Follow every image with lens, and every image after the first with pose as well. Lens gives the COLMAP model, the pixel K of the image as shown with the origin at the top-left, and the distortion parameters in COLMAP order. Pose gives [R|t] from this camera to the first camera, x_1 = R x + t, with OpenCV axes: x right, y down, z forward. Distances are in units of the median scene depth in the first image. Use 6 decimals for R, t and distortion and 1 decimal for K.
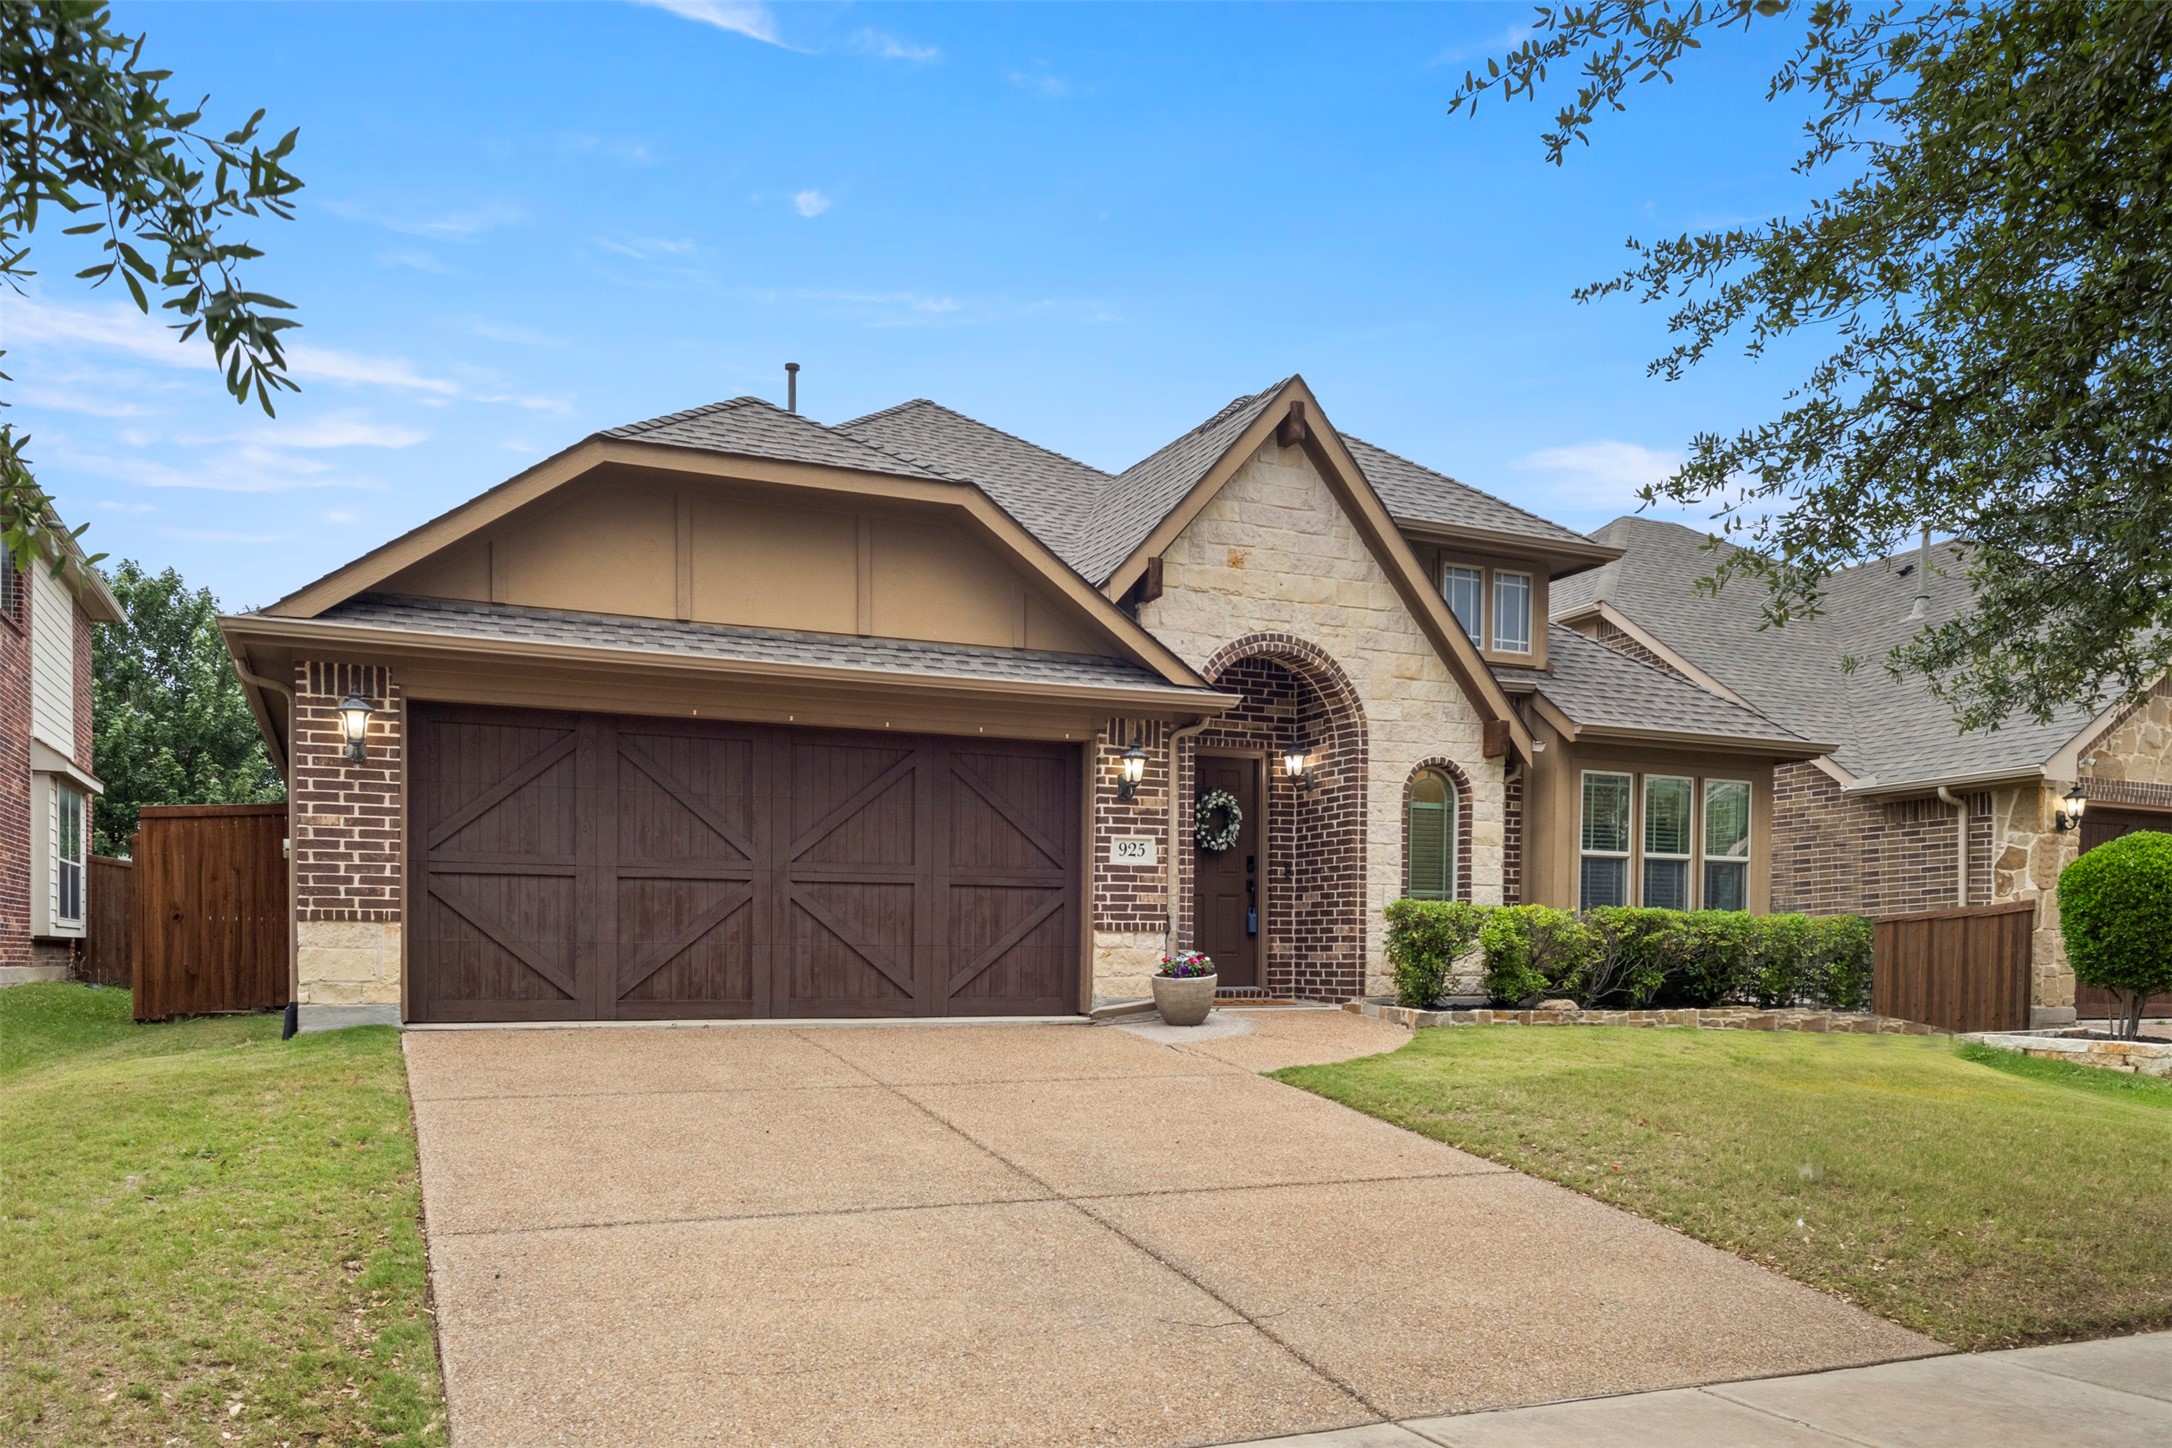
lens RADIAL K [[1606.3, 0, 1078.1], [0, 1606.3, 799.2], [0, 0, 1]] dist [0.002677, -0.001142]
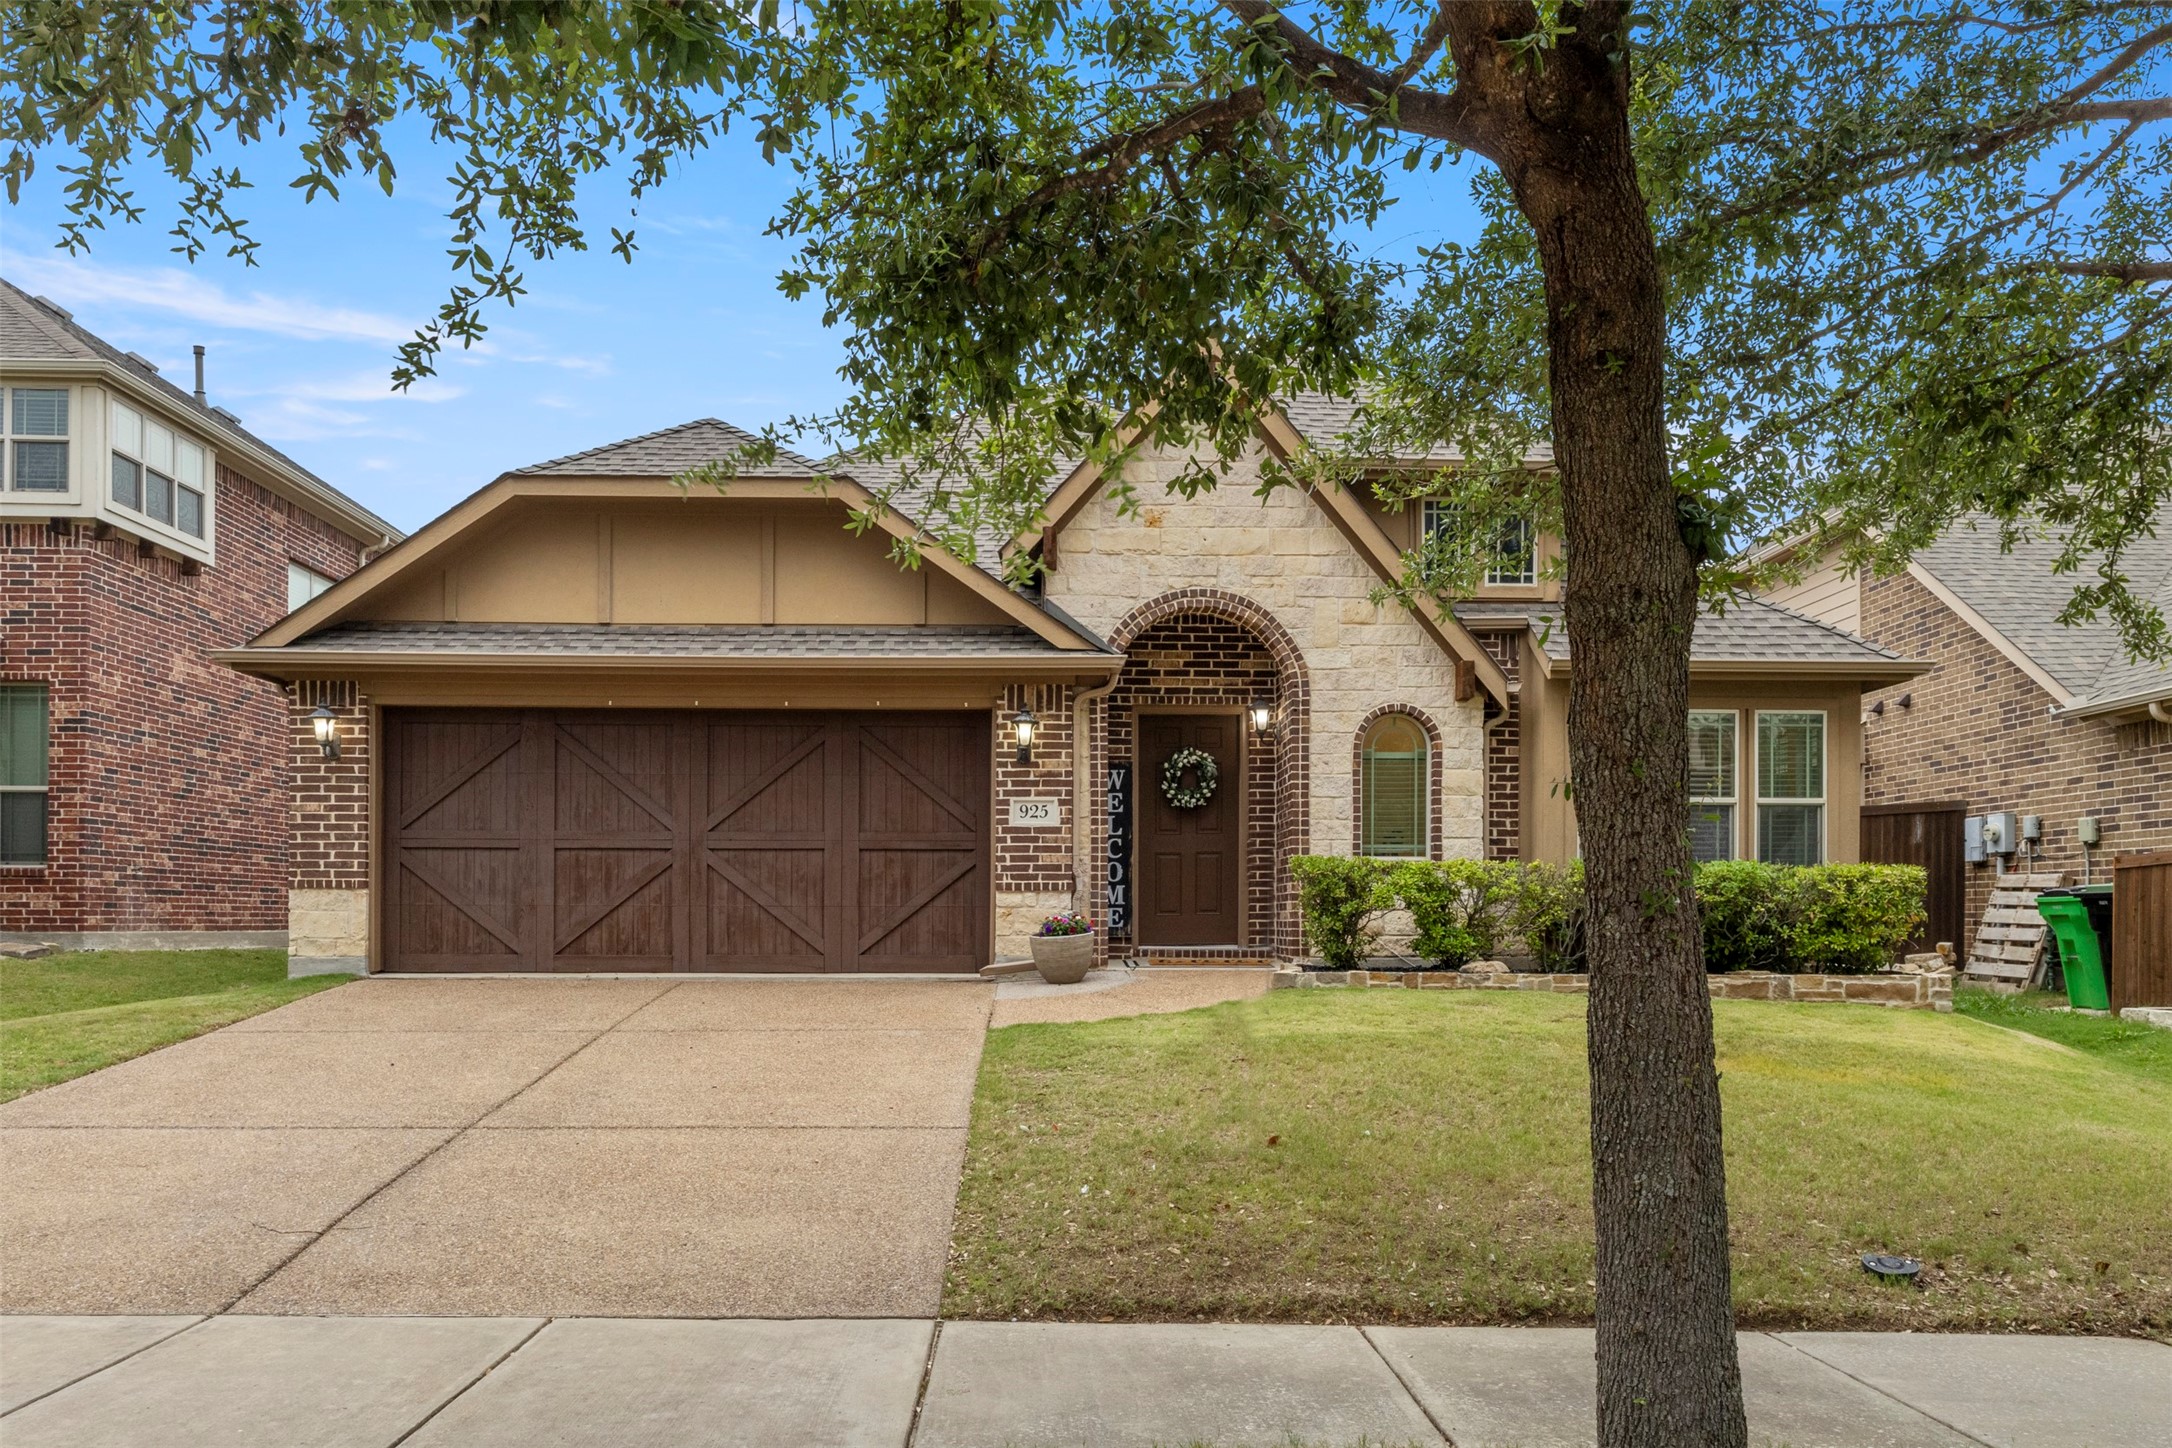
lens RADIAL K [[1606.3, 0, 1080.2], [0, 1606.3, 715.7], [0, 0, 1]] dist [0.002677, -0.001142]
pose [[0.926124, -0.050404, -0.373836, 0.463948], [0.039327, 0.998534, -0.037204, 0.010064], [0.375163, 0.019753, 0.926748, 0.059978]]
